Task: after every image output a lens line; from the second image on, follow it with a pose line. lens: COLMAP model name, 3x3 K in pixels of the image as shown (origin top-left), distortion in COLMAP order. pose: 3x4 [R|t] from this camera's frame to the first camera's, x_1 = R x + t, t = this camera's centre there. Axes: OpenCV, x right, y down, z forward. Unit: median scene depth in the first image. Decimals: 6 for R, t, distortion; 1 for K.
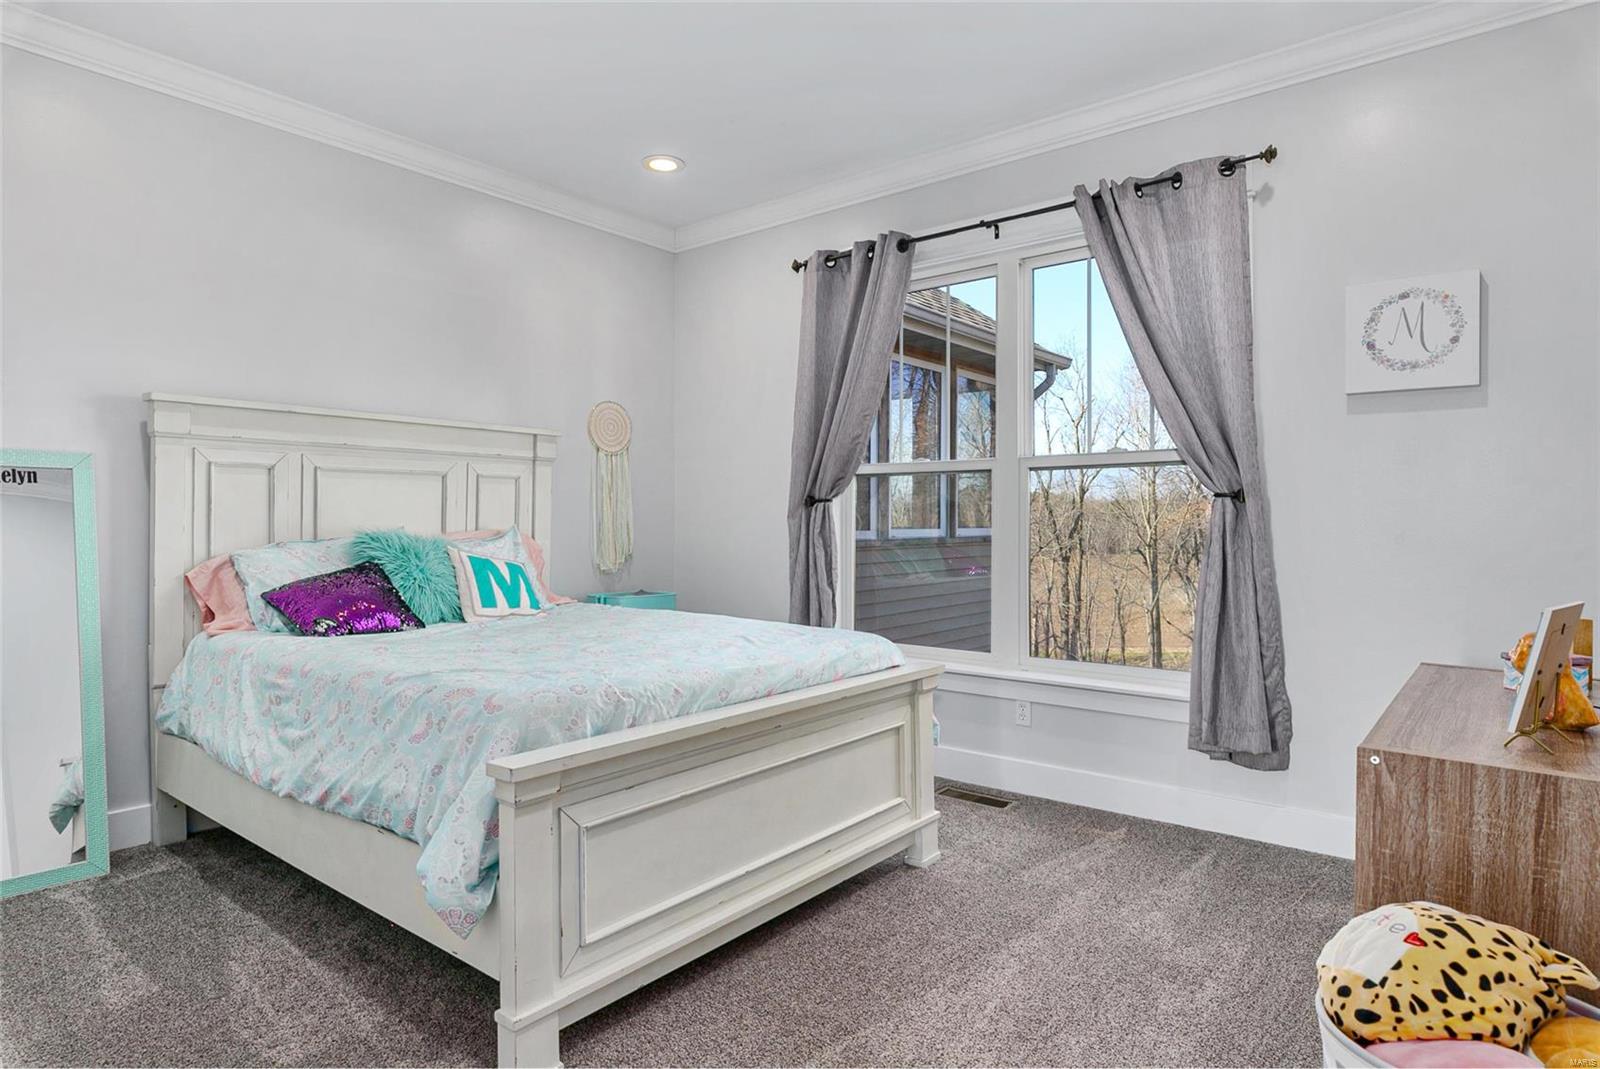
lens RADIAL K [[908.6, 0, 799.4], [0, 908.6, 528.7], [0, 0, 1]] dist [0.003376, 0.000208]
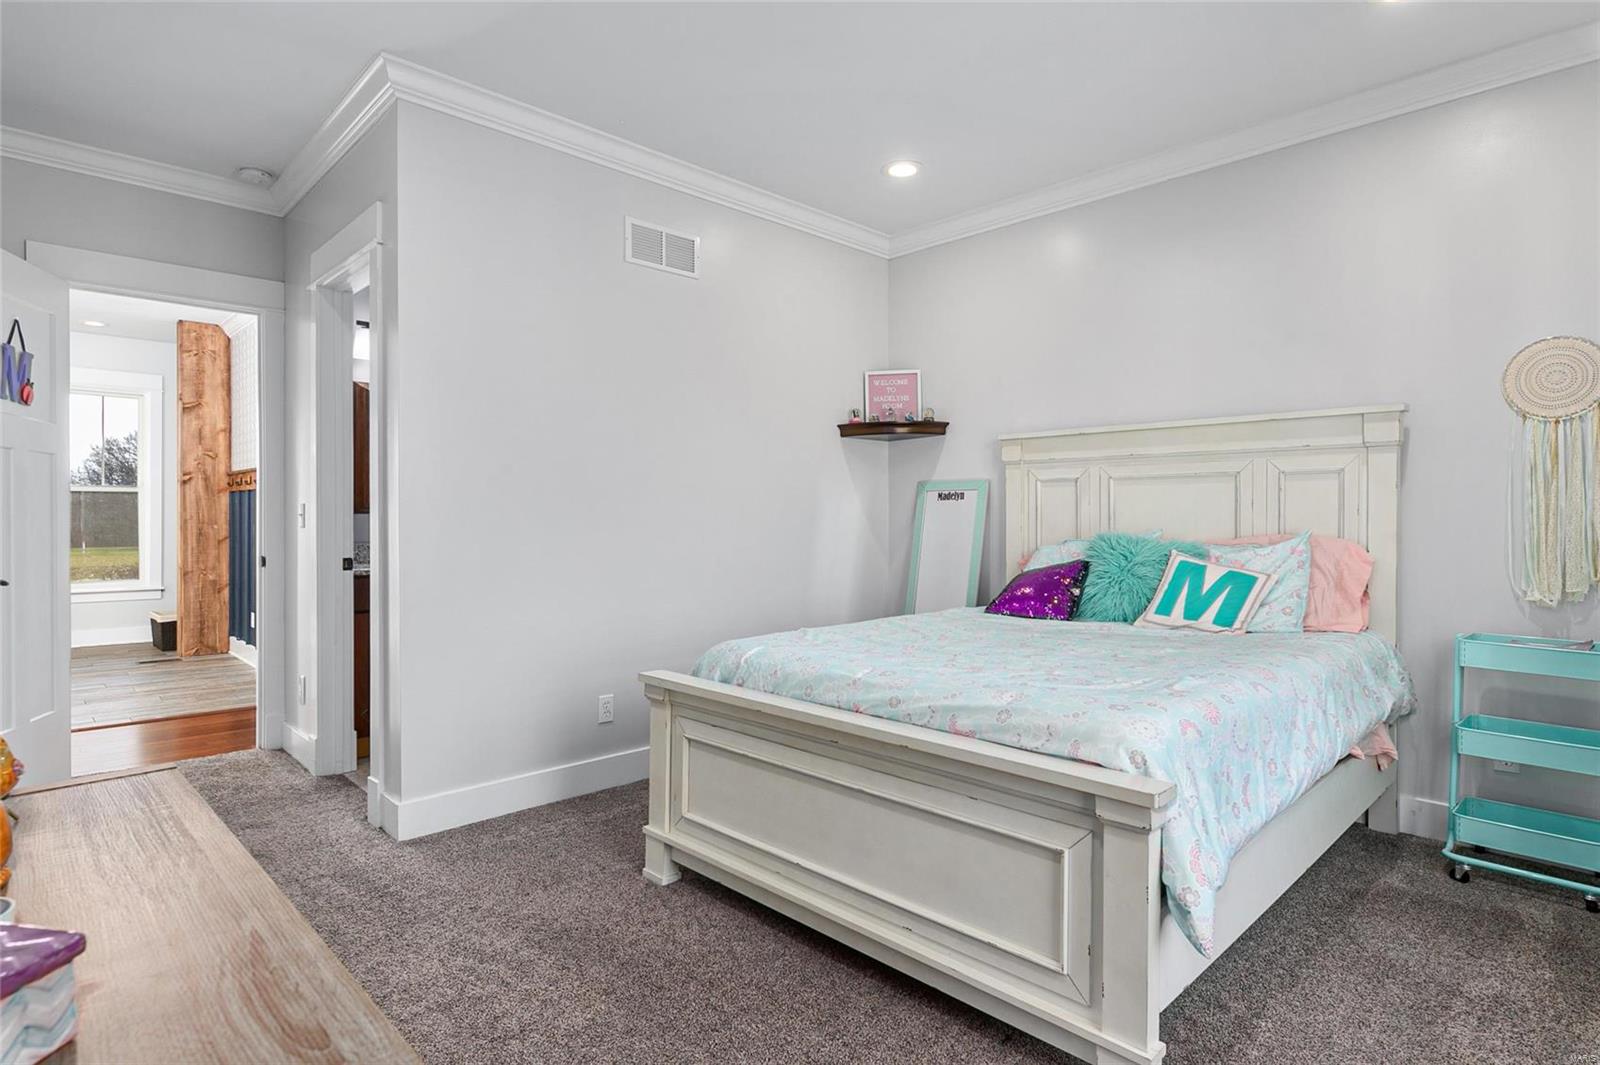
lens RADIAL K [[860.6, 0, 800.1], [0, 860.6, 525.1], [0, 0, 1]] dist [-0.008565, -0.000329]
pose [[-0.130977, 0.006634, -0.991363, 0.753667], [-0.008547, 0.999933, 0.007820, -0.014542], [0.991349, 0.009498, -0.130912, 0.929092]]
